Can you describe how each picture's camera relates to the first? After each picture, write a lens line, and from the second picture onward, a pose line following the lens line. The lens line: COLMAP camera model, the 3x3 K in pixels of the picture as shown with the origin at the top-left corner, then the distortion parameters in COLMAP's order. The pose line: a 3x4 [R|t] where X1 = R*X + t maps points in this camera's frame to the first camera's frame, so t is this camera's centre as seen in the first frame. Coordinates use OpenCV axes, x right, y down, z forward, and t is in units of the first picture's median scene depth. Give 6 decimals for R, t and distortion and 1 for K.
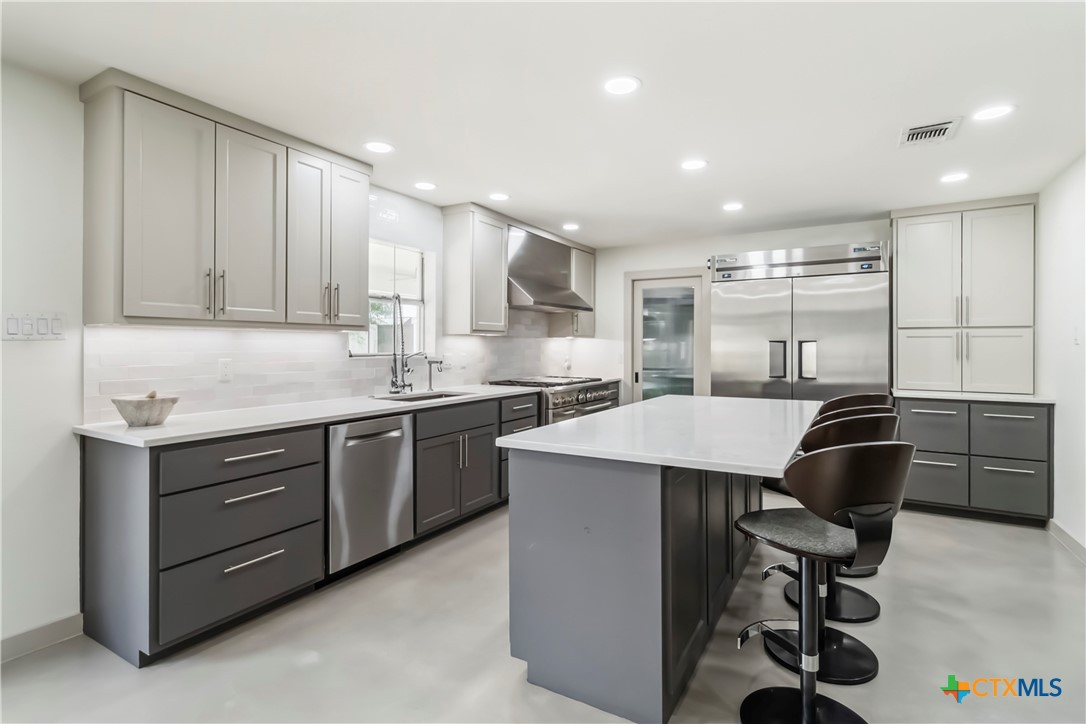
lens RADIAL K [[504.5, 0, 529.5], [0, 504.5, 345.4], [0, 0, 1]] dist [-0.001846, 0.003005]
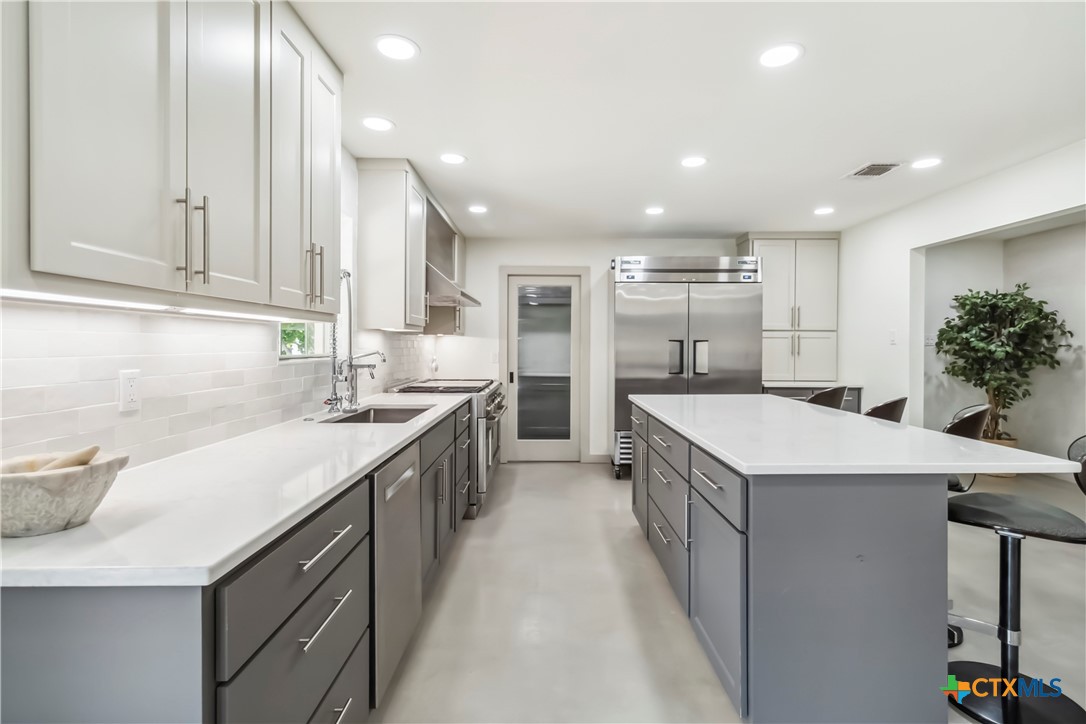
lens RADIAL K [[504.5, 0, 527.2], [0, 504.5, 350.5], [0, 0, 1]] dist [-0.001846, 0.003005]
pose [[0.861292, -0.004592, 0.508090, -0.349545], [-0.002520, 0.999908, 0.013308, -0.000551], [-0.508104, -0.012743, 0.861201, 0.234100]]
